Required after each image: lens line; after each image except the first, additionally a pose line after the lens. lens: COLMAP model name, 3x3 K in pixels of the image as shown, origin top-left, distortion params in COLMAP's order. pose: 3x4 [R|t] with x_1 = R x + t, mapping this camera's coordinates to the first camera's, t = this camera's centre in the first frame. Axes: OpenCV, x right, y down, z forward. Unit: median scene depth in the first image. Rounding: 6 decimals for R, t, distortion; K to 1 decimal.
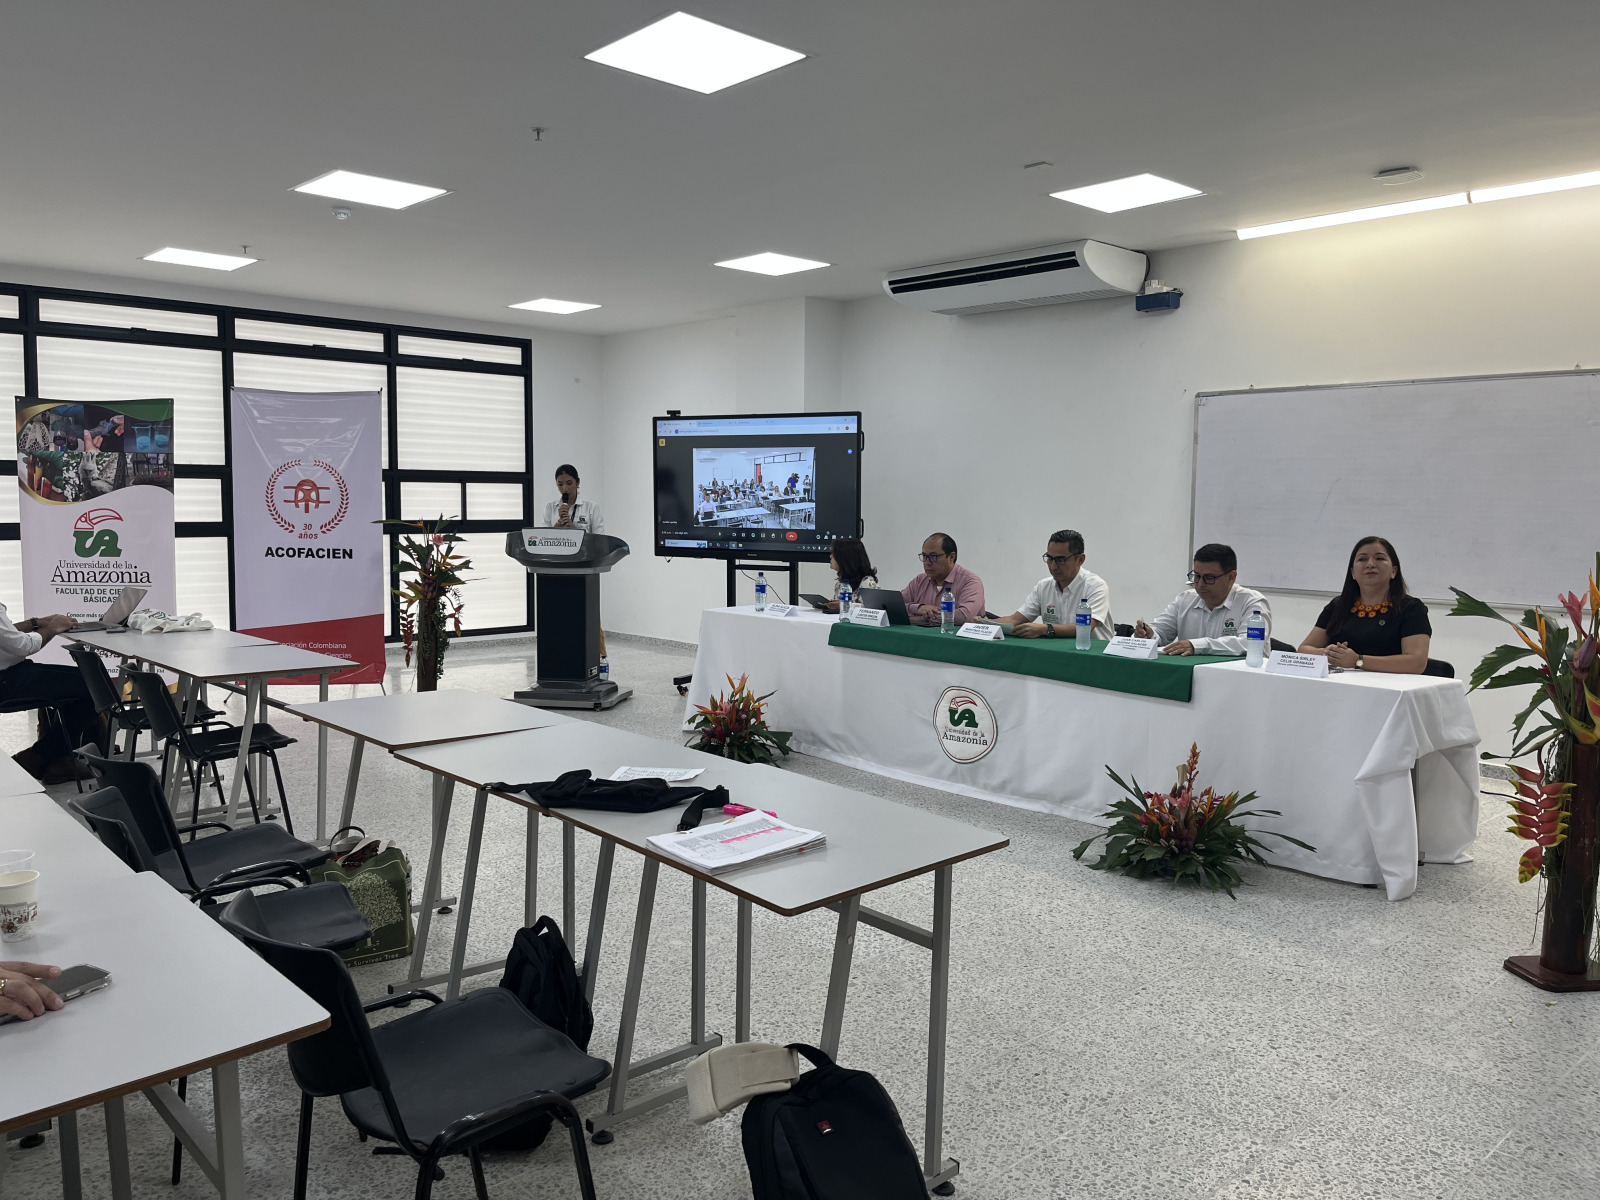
lens RADIAL K [[1212.4, 0, 800.0], [0, 1212.4, 600.0], [0, 0, 1]] dist [0.089780, 0.003234]
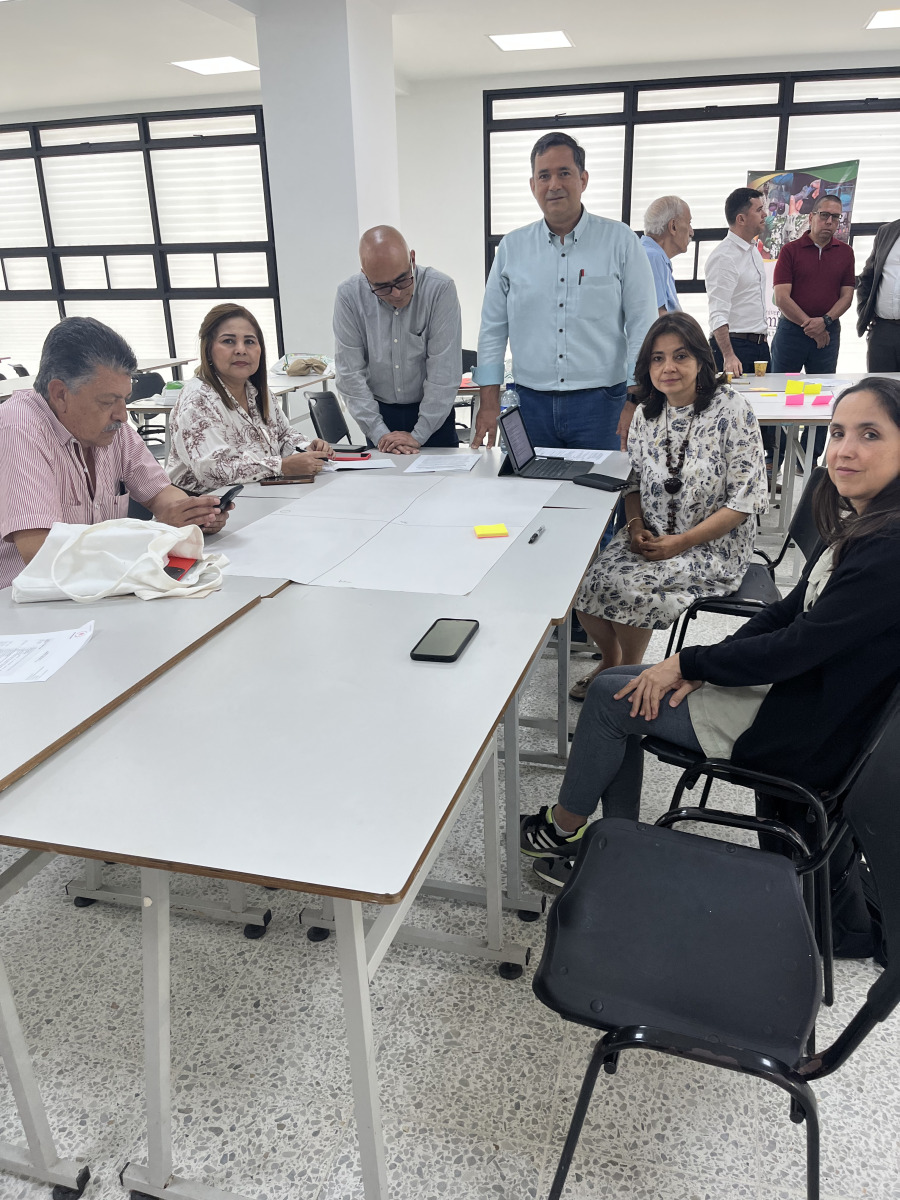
lens RADIAL K [[1041.3, 0, 450.0], [0, 1041.3, 600.0], [0, 0, 1]] dist [0.080581, -0.147768]
pose [[0.522113, 0.248340, -0.815920, 0.619534], [-0.046647, 0.963551, 0.263425, -0.045510], [0.851600, -0.099478, 0.514667, 0.564983]]
